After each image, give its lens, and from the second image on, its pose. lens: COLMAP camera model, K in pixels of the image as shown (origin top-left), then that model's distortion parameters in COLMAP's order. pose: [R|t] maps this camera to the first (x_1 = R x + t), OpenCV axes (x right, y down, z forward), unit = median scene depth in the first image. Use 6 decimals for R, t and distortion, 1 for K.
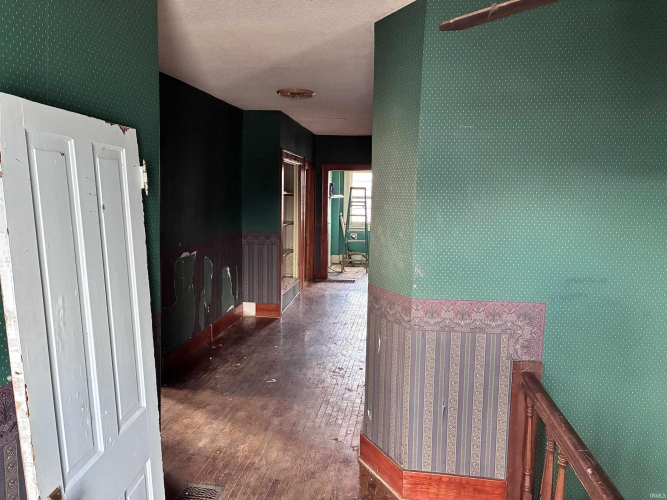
lens RADIAL K [[502.9, 0, 333.5], [0, 502.9, 250.0], [0, 0, 1]] dist [0.006467, 0.004202]
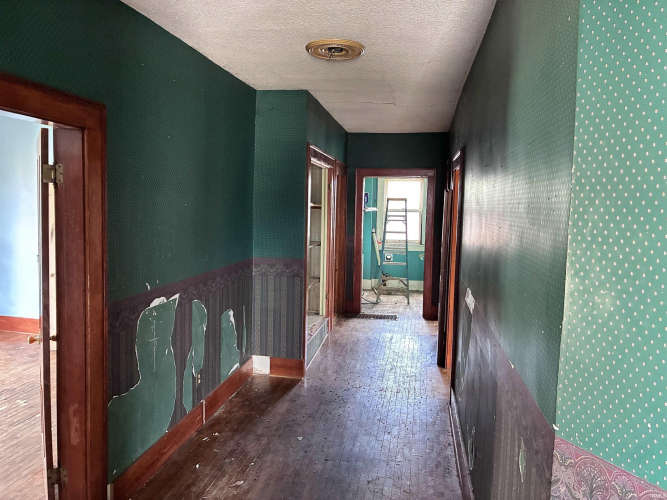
lens RADIAL K [[502.9, 0, 333.5], [0, 502.9, 250.0], [0, 0, 1]] dist [0.006467, 0.004202]
pose [[0.999462, 0.007186, -0.032010, -0.039509], [-0.007967, 0.999672, -0.024354, -0.028756], [0.031824, 0.024596, 0.999191, 0.261417]]
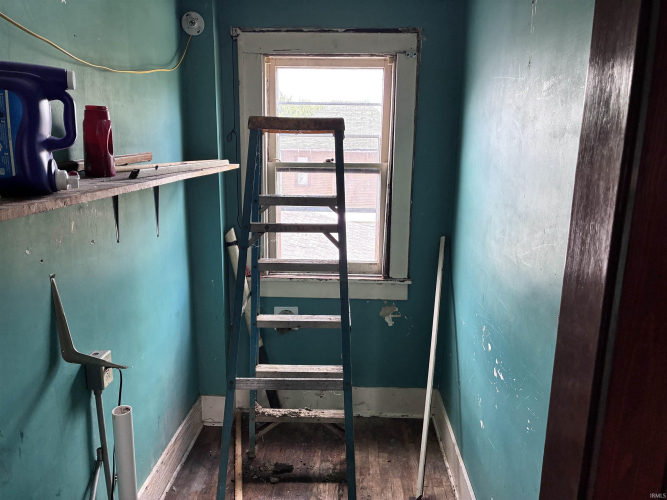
lens RADIAL K [[502.9, 0, 333.5], [0, 502.9, 250.0], [0, 0, 1]] dist [0.006467, 0.004202]
pose [[0.994165, -0.029914, 0.103644, 0.052872], [0.018418, 0.993744, 0.110154, -0.133163], [-0.106290, -0.107602, 0.988496, 1.113971]]
